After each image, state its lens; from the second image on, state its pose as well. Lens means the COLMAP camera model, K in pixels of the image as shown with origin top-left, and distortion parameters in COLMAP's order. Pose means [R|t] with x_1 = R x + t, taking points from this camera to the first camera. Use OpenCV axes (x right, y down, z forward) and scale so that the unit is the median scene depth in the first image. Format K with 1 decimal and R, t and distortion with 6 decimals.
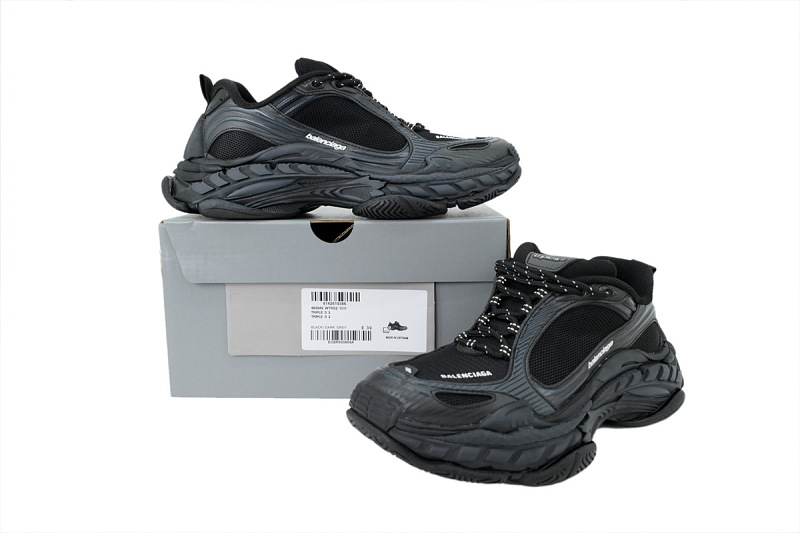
lens RADIAL K [[637.0, 0, 400.0], [0, 637.0, 266.5], [0, 0, 1]] dist [-0.001925, -0.000115]
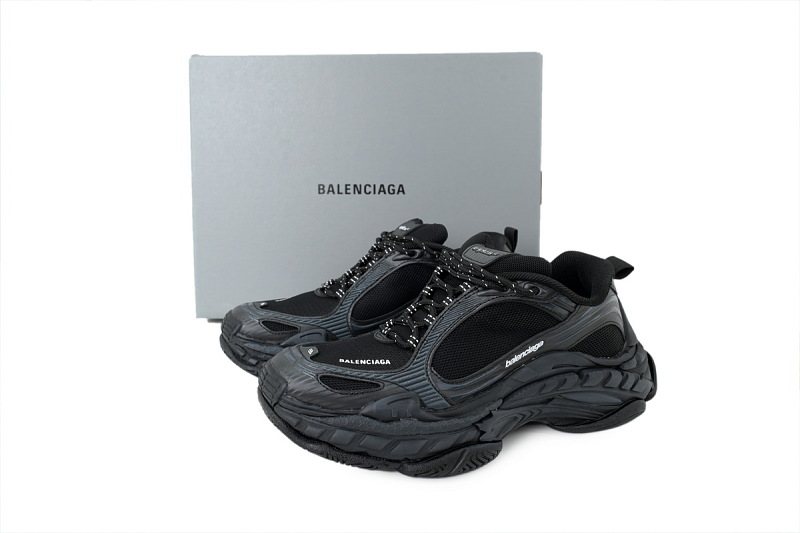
lens RADIAL K [[637.0, 0, 400.0], [0, 637.0, 266.5], [0, 0, 1]] dist [-0.001925, -0.000115]
pose [[0.972159, 0.059519, -0.226635, 0.373693], [-0.051800, 0.997862, 0.039863, -0.024859], [0.228523, -0.027013, 0.973164, 0.022779]]
